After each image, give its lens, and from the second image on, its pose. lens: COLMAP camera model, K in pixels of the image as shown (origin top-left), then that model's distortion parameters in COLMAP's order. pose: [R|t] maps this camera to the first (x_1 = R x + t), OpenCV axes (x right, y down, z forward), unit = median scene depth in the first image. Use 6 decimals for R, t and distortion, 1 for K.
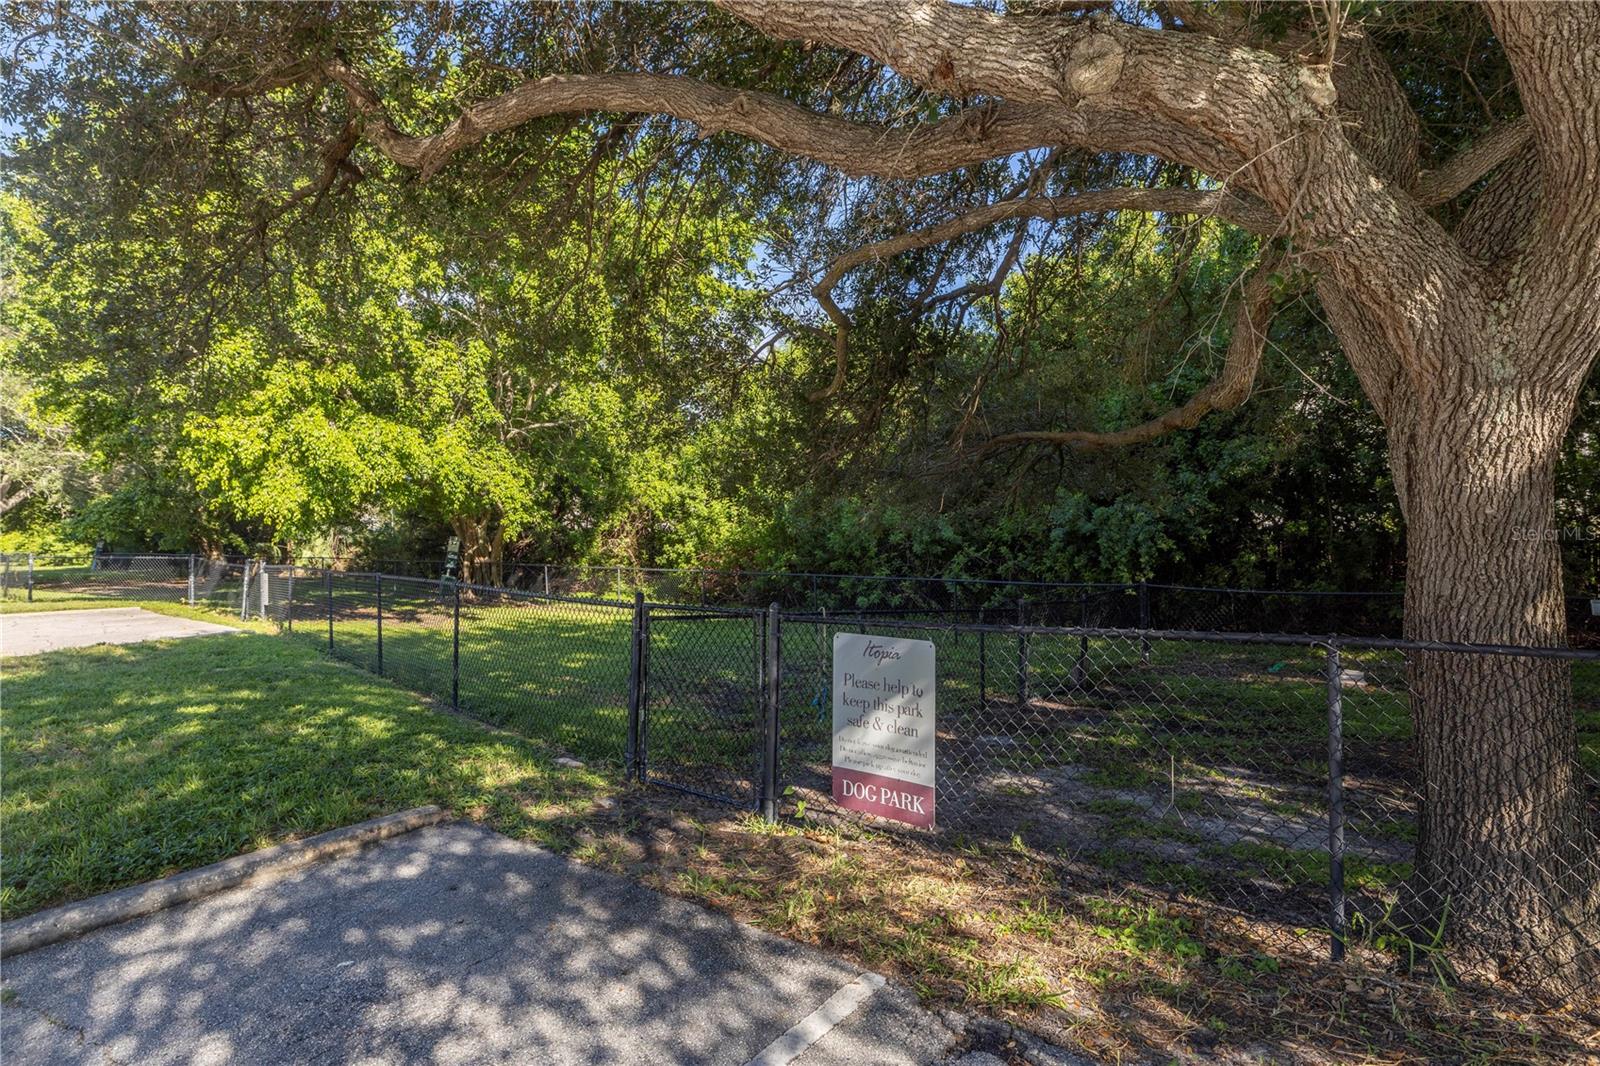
lens RADIAL K [[866.6, 0, 800.0], [0, 866.6, 533.0], [0, 0, 1]] dist [0.001429, 0.000270]
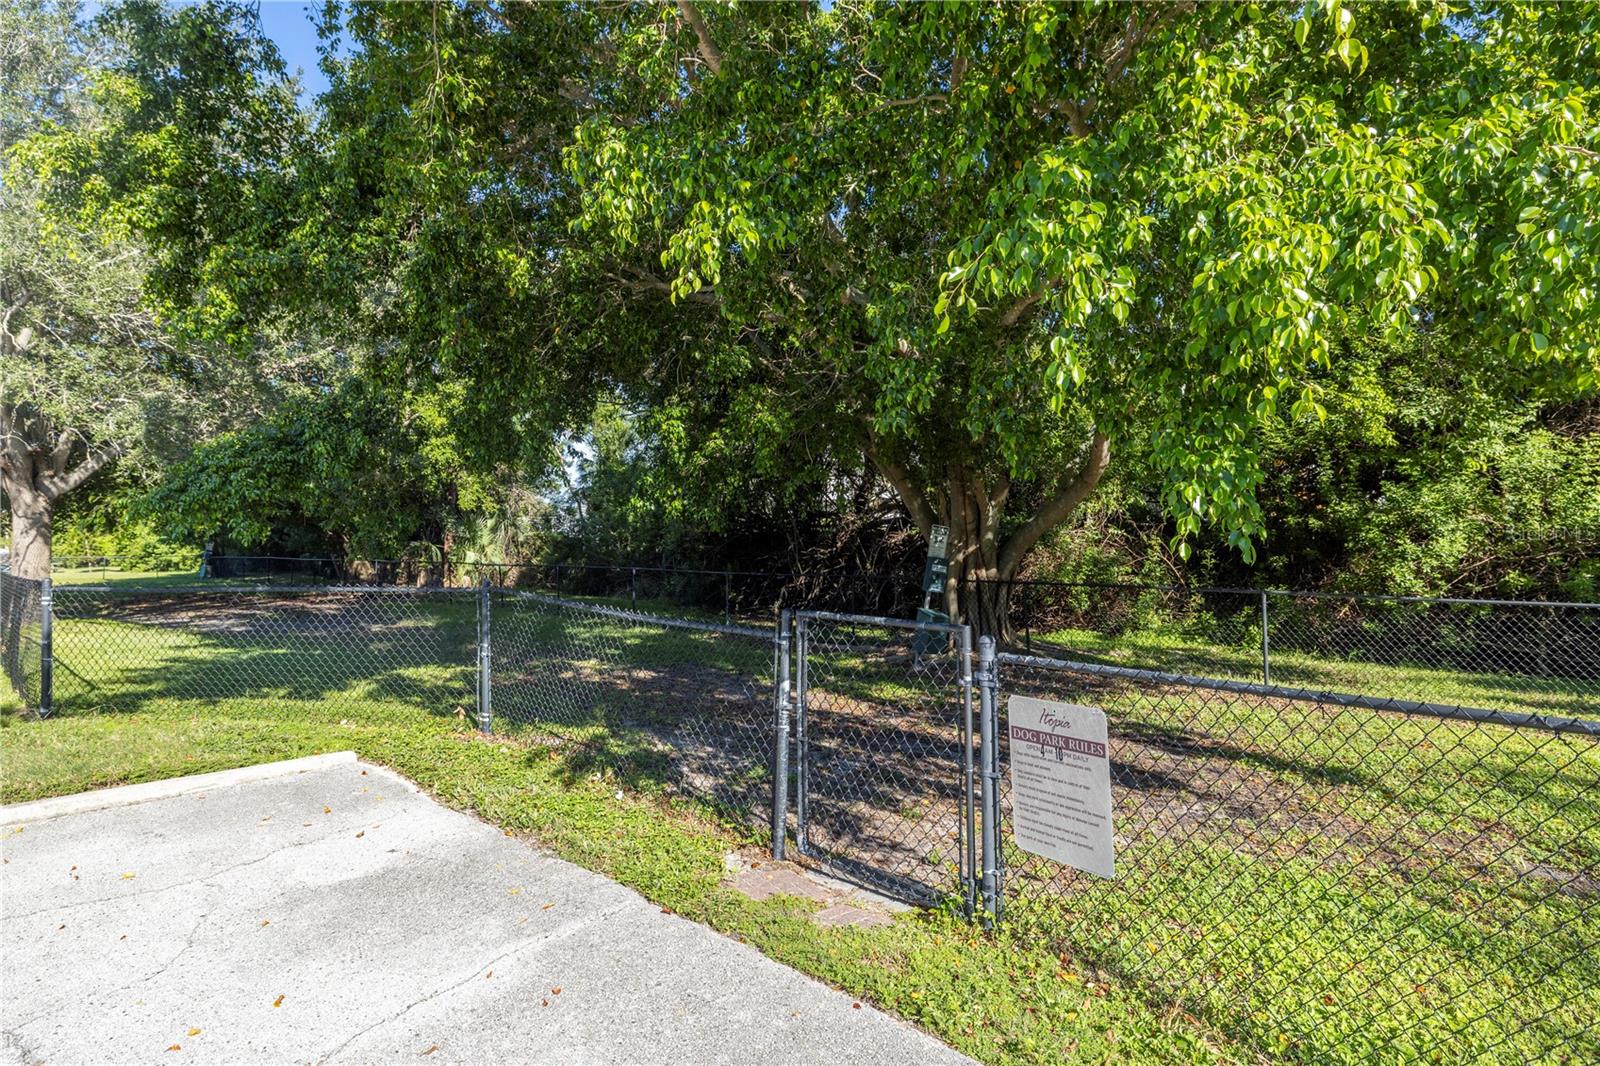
lens RADIAL K [[866.6, 0, 800.0], [0, 866.6, 533.0], [0, 0, 1]] dist [0.001429, 0.000270]
pose [[0.996852, -0.011559, -0.078443, -0.428949], [0.012175, 0.999899, 0.007376, 0.003857], [0.078349, -0.008307, 0.996891, 0.522941]]
